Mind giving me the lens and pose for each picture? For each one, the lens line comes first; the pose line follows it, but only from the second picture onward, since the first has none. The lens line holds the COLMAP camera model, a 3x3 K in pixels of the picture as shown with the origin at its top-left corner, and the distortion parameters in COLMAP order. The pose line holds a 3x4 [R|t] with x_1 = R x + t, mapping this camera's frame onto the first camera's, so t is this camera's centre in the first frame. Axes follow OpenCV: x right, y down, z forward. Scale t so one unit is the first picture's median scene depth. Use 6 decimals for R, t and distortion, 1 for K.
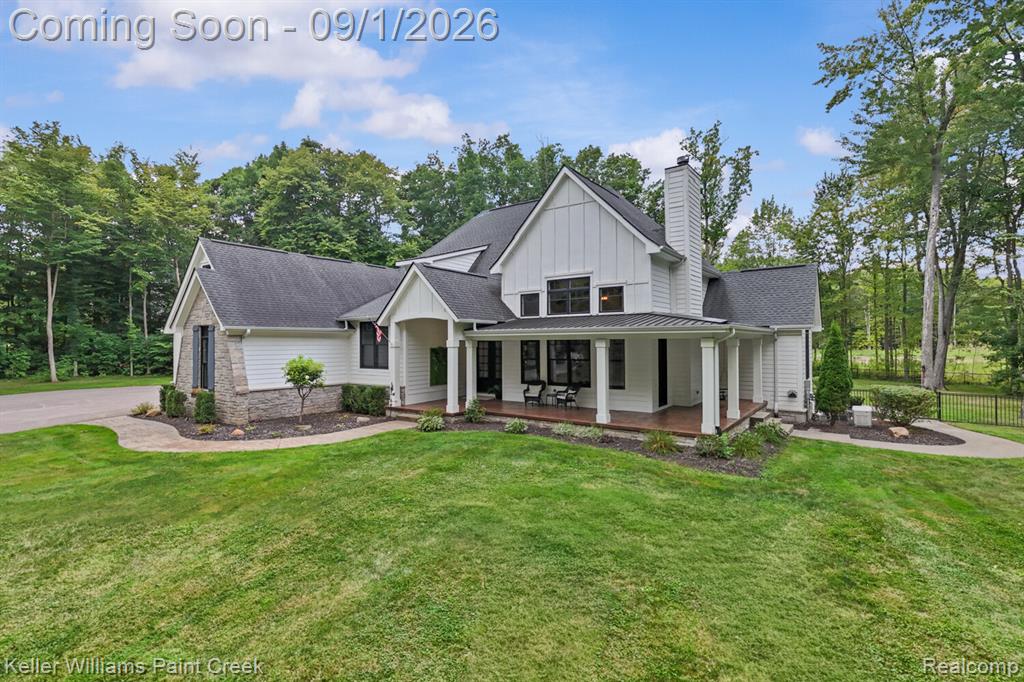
lens RADIAL K [[468.6, 0, 496.5], [0, 468.6, 335.8], [0, 0, 1]] dist [0.001624, 0.001020]
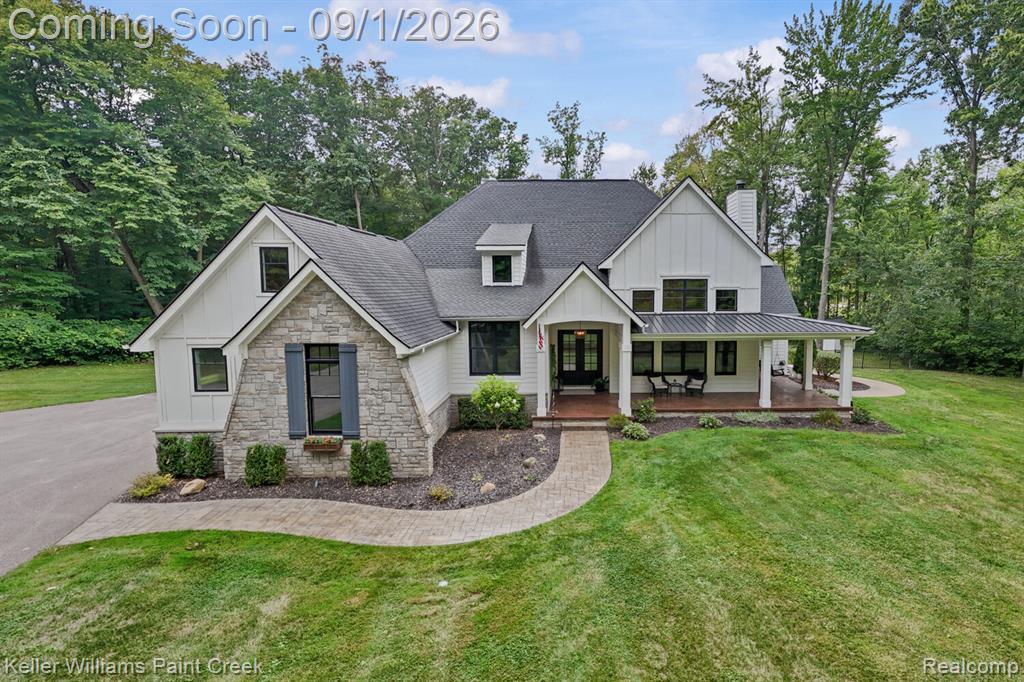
lens RADIAL K [[484.9, 0, 565.6], [0, 484.9, 324.2], [0, 0, 1]] dist [0.000986, 0.000614]
pose [[0.802154, -0.045778, 0.595360, -0.729741], [-0.005648, 0.996431, 0.084226, -0.106175], [-0.597091, -0.070925, 0.799032, 0.231976]]
